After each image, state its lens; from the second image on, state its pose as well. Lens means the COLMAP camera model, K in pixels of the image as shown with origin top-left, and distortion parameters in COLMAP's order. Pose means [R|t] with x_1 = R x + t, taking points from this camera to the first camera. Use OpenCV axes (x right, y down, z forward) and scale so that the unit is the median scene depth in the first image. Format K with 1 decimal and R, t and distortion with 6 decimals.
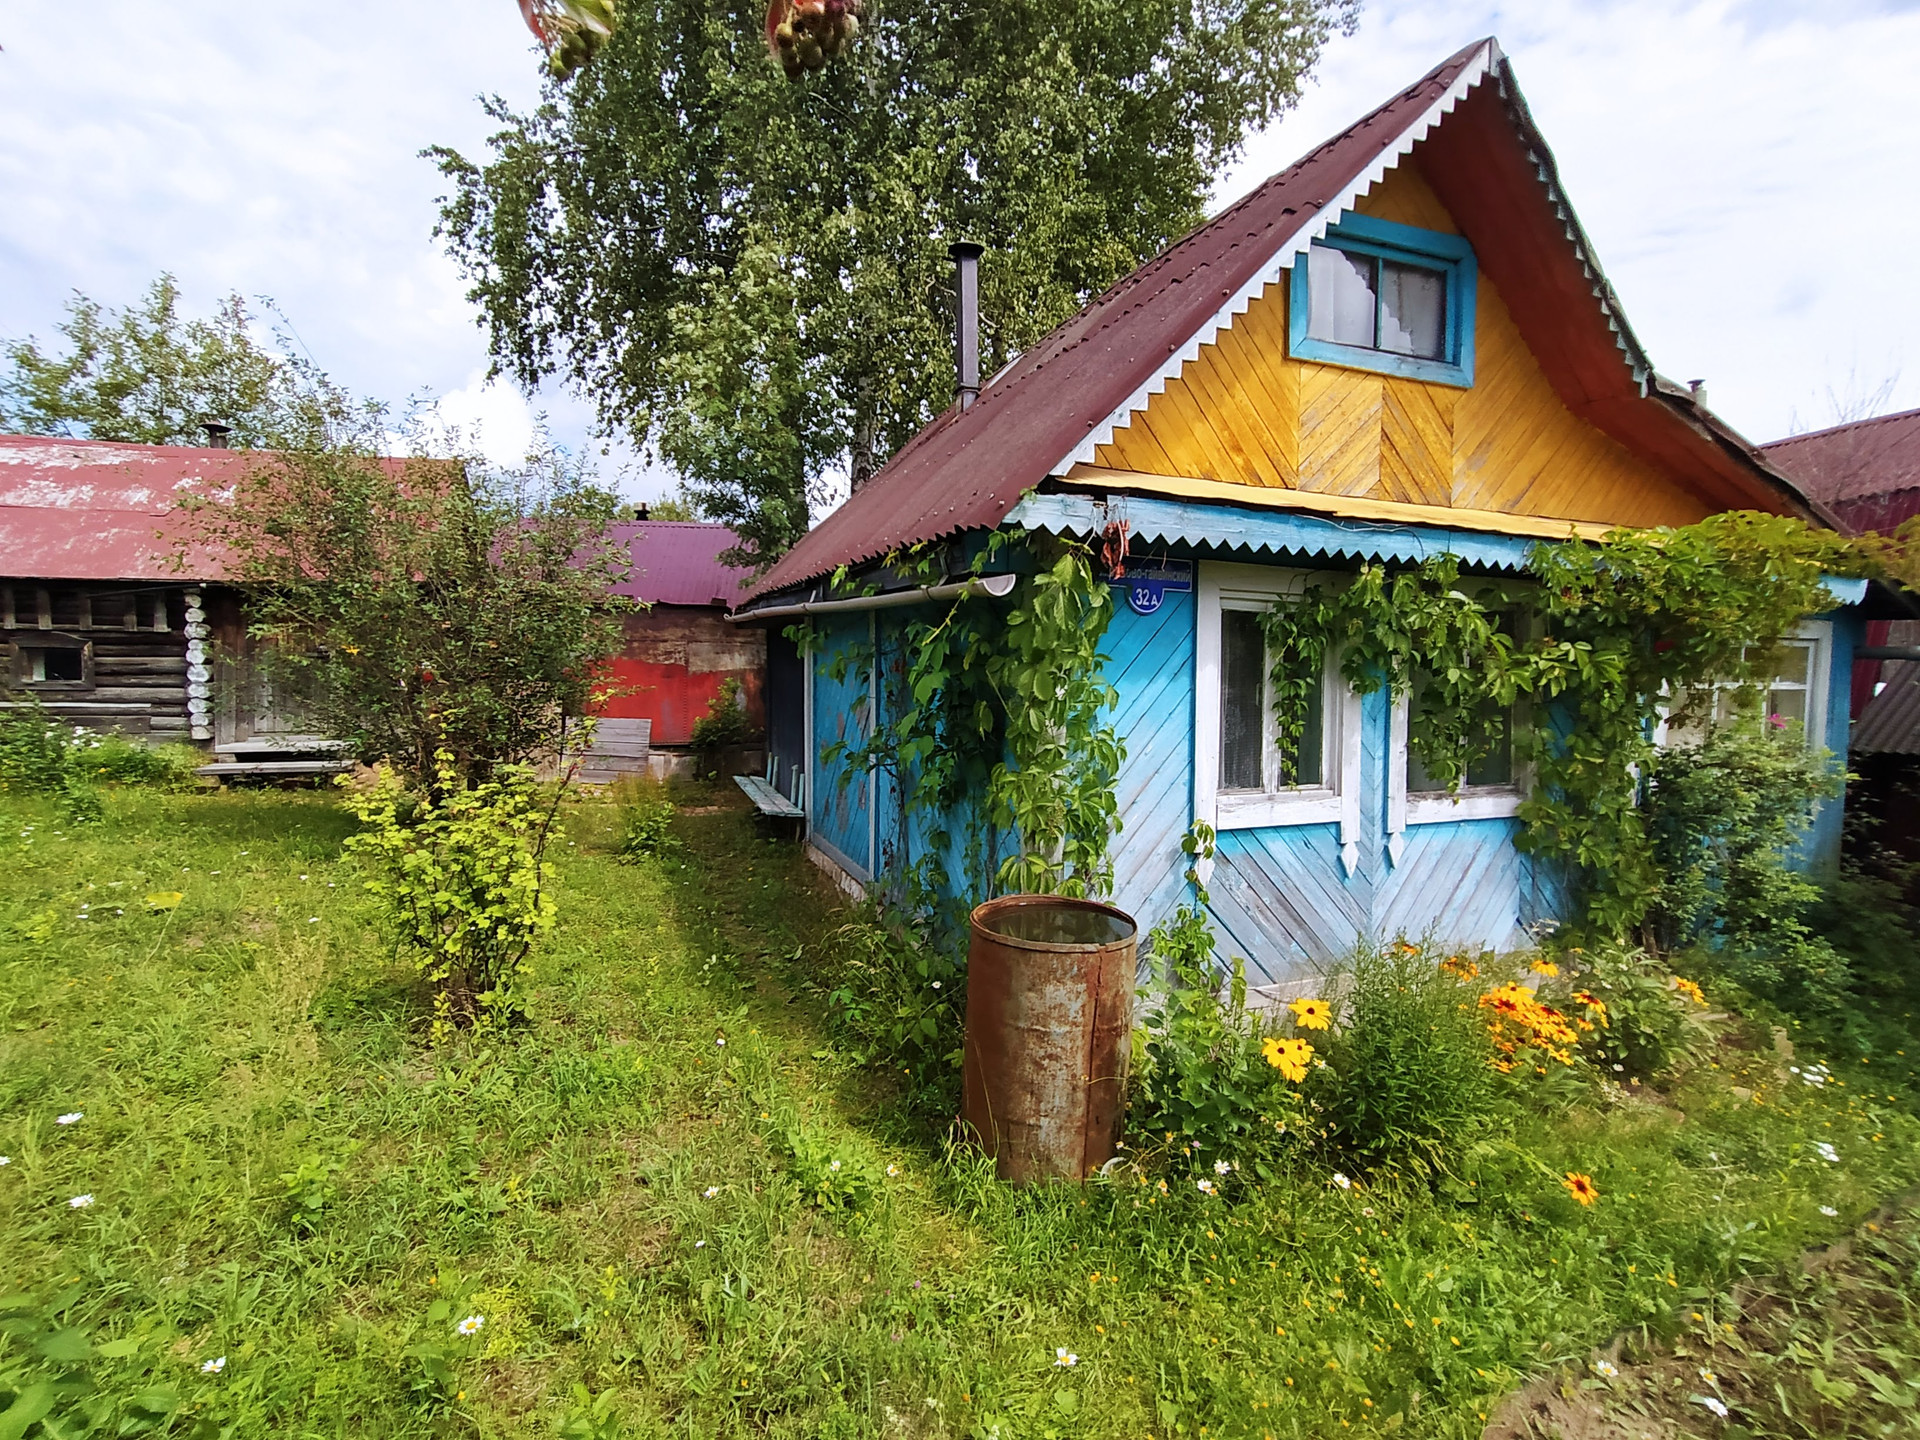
lens RADIAL K [[870.5, 0, 950.7], [0, 870.5, 695.7], [0, 0, 1]] dist [-0.000247, 0.007928]
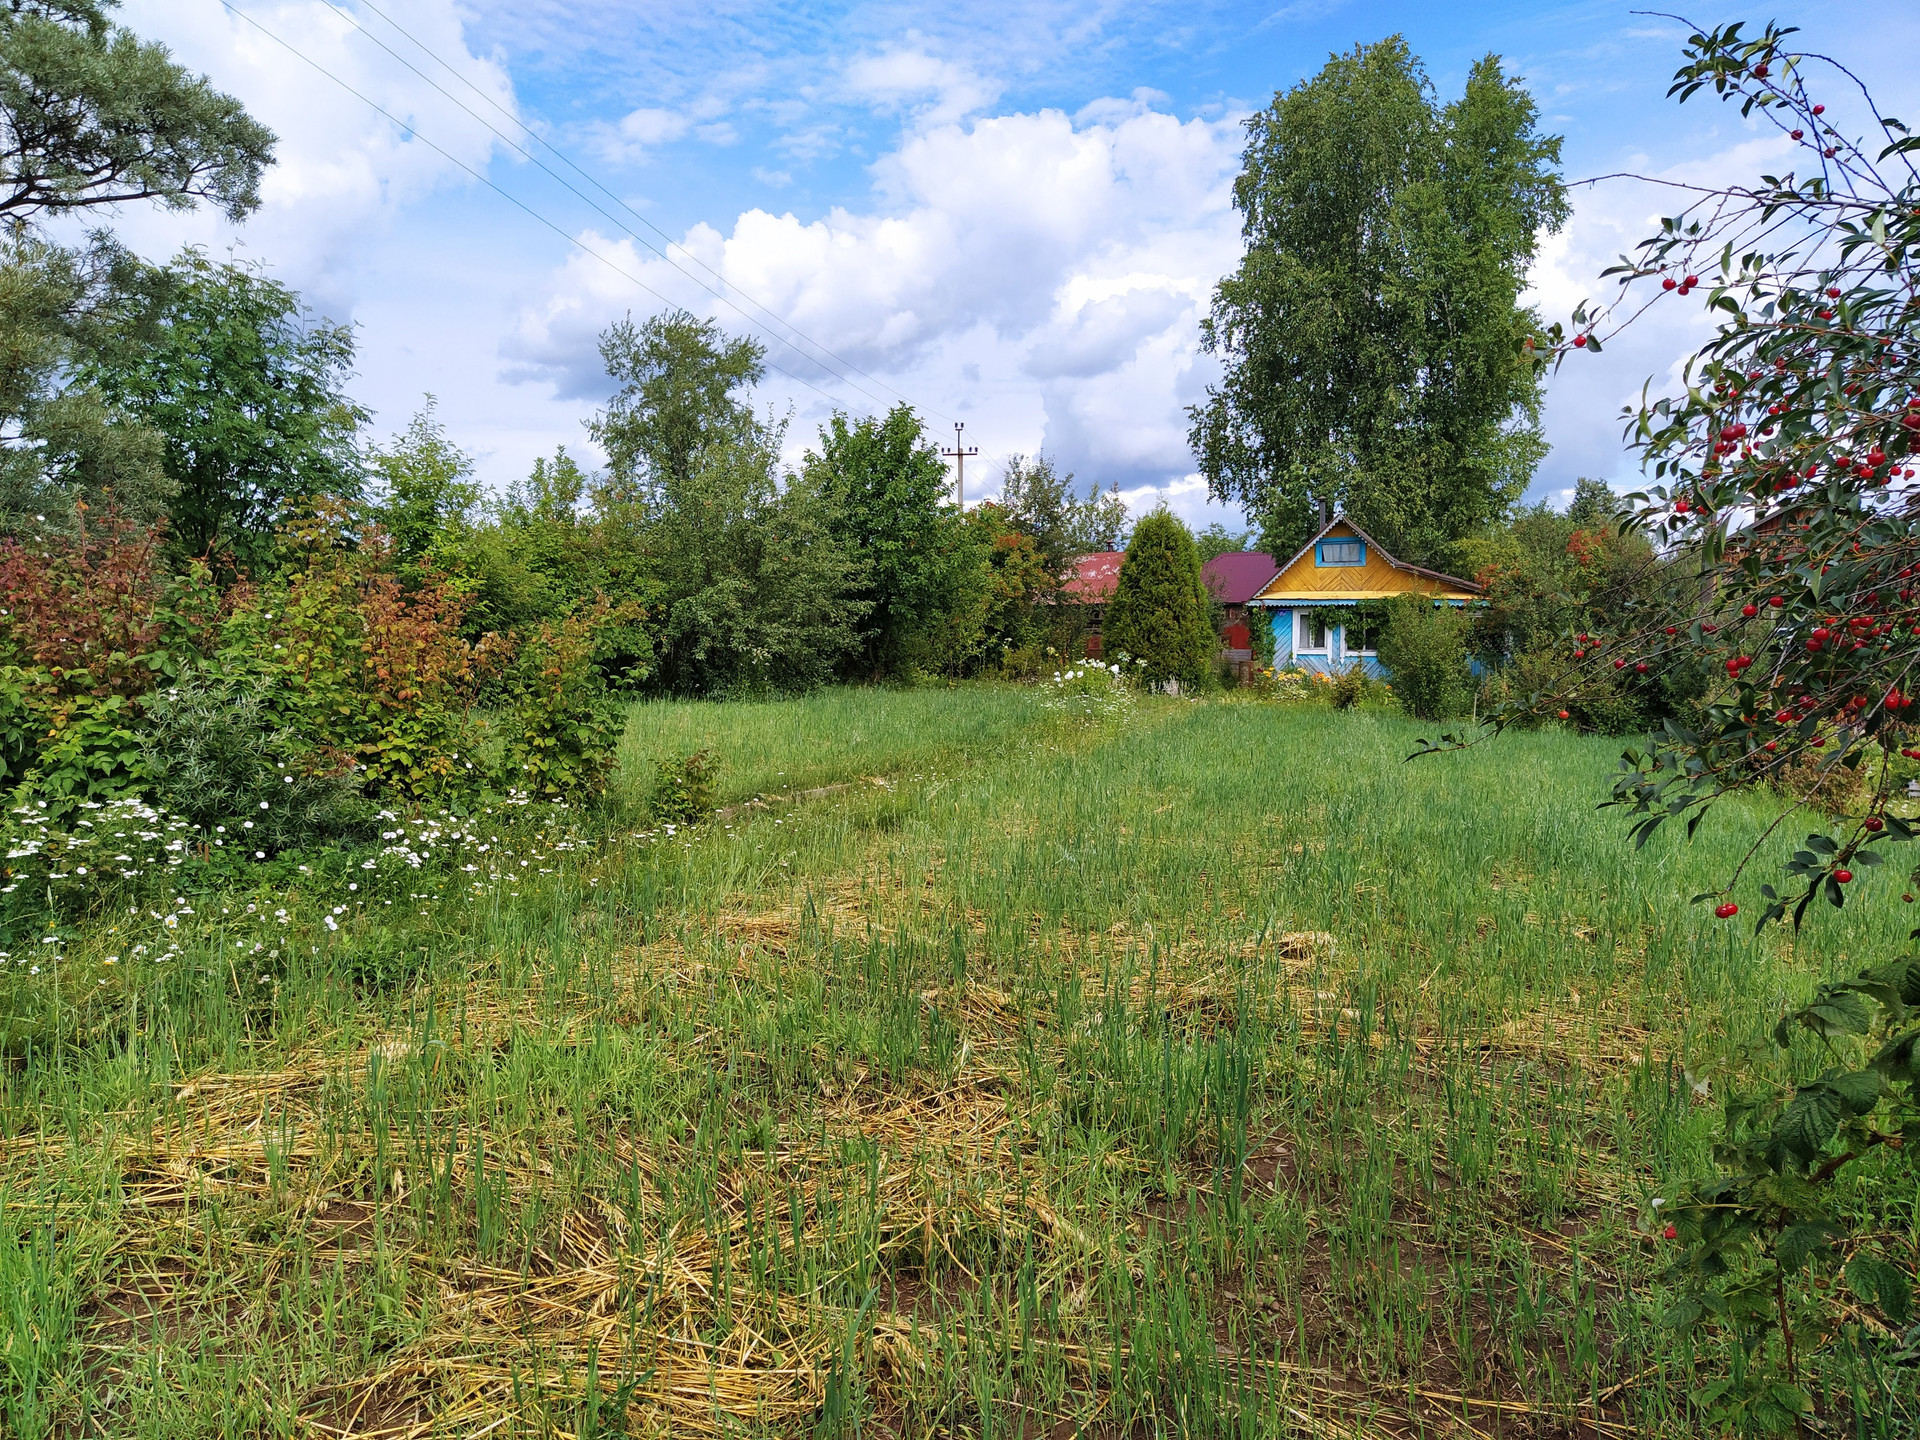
lens RADIAL K [[1414.8, 0, 940.4], [0, 1414.8, 722.8], [0, 0, 1]] dist [0.112845, -0.137737]
pose [[0.759489, 0.033378, -0.649663, 2.009241], [-0.022976, 0.999436, 0.024489, 0.188308], [0.650114, -0.003673, 0.759828, -3.311534]]
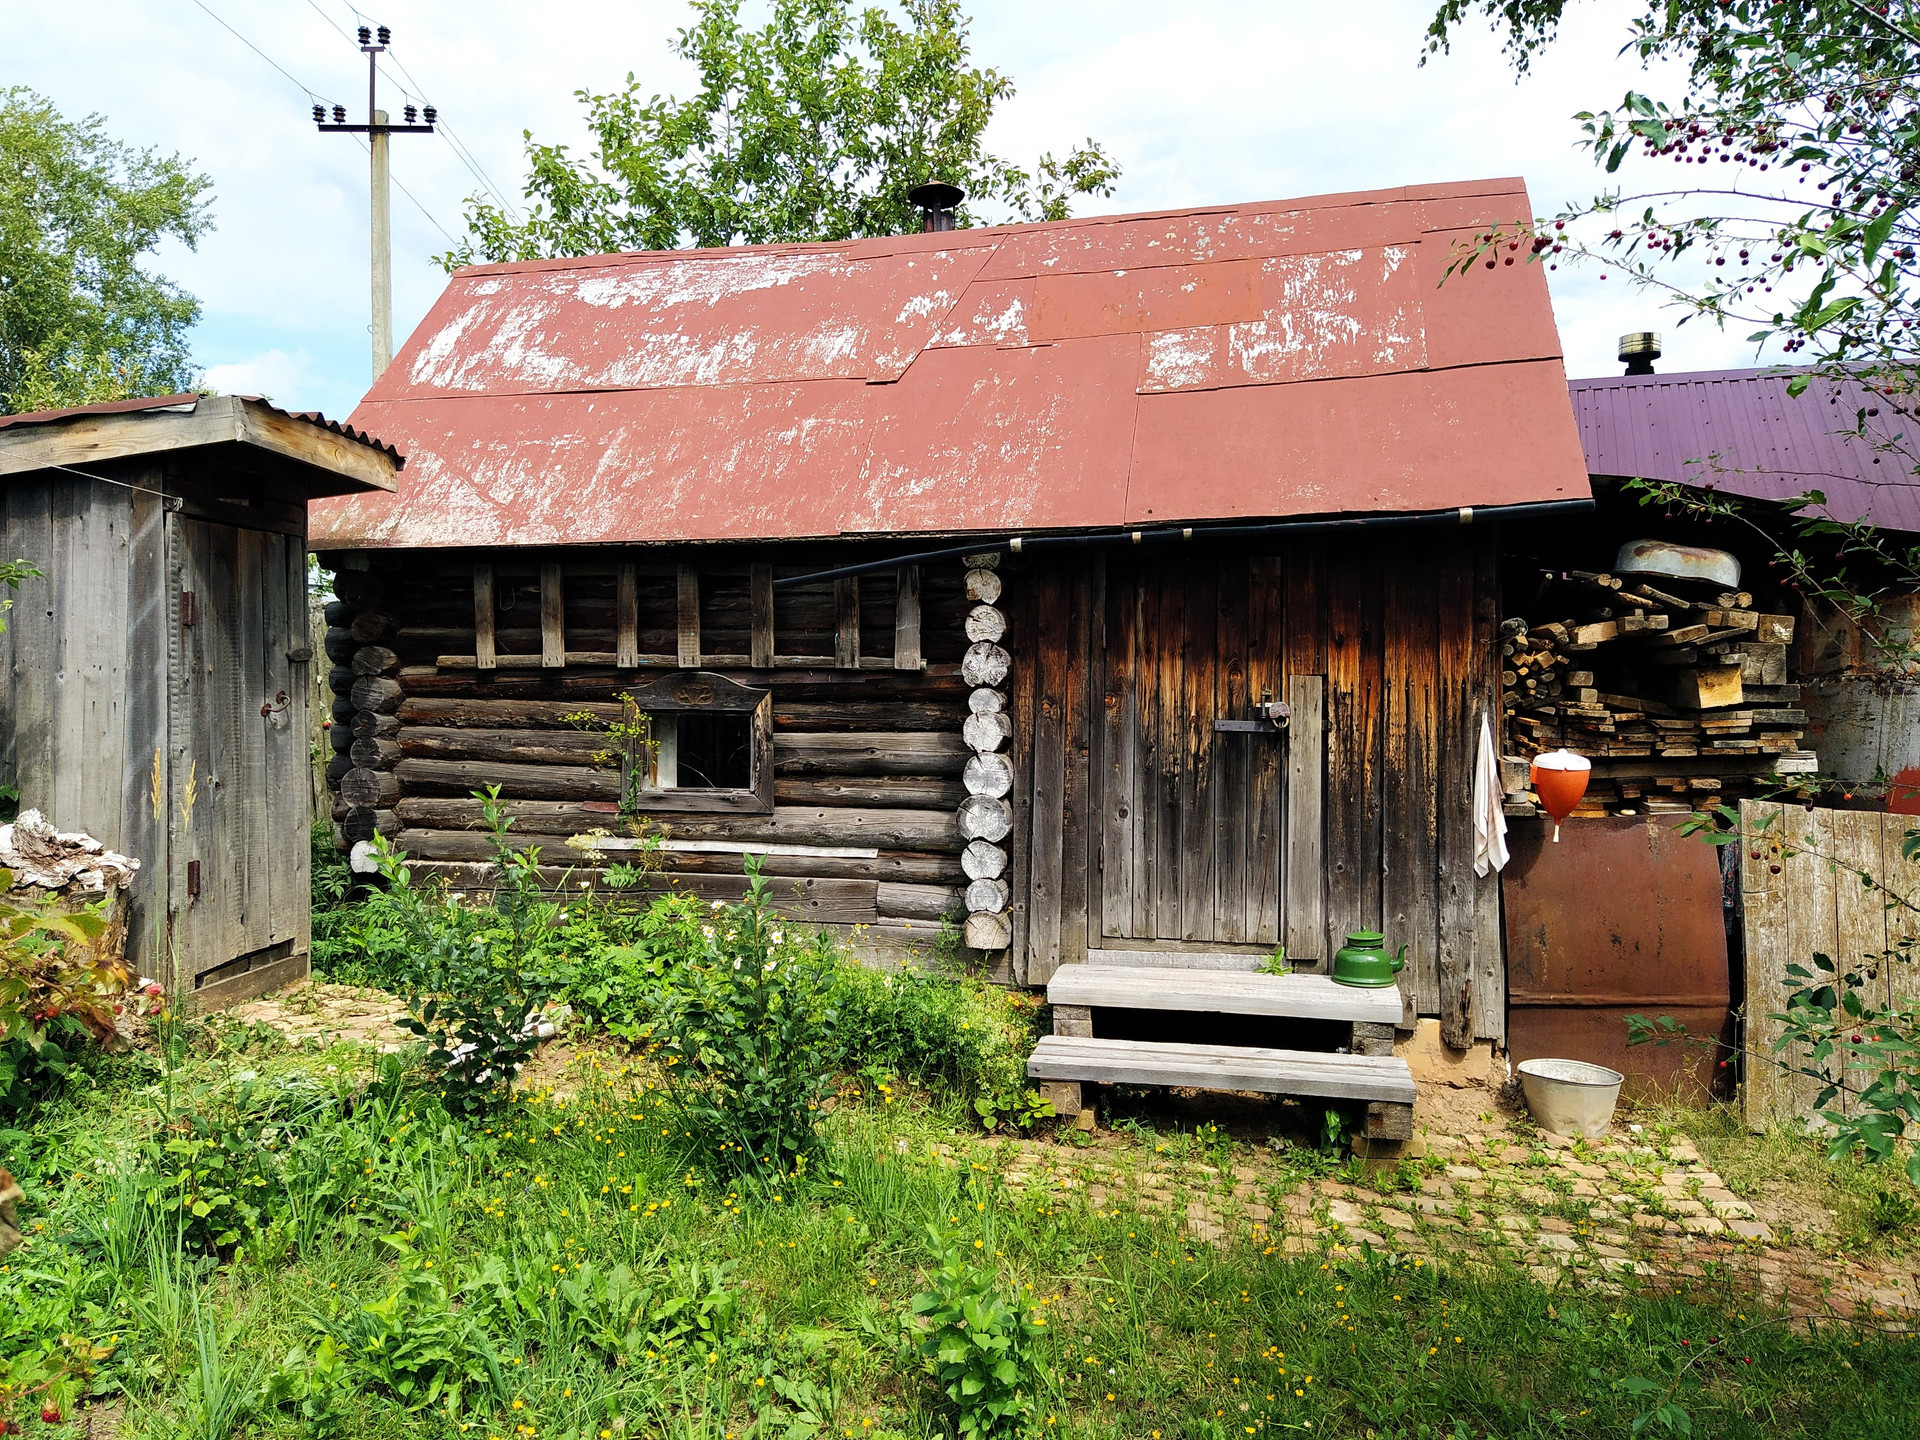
lens RADIAL K [[1406.7, 0, 946.4], [0, 1406.7, 722.5], [0, 0, 1]] dist [0.139734, -0.201945]
pose [[0.879690, 0.009131, -0.475460, -0.594045], [-0.016965, 0.999782, -0.012190, -0.042026], [0.475244, 0.018789, 0.879653, 0.458520]]
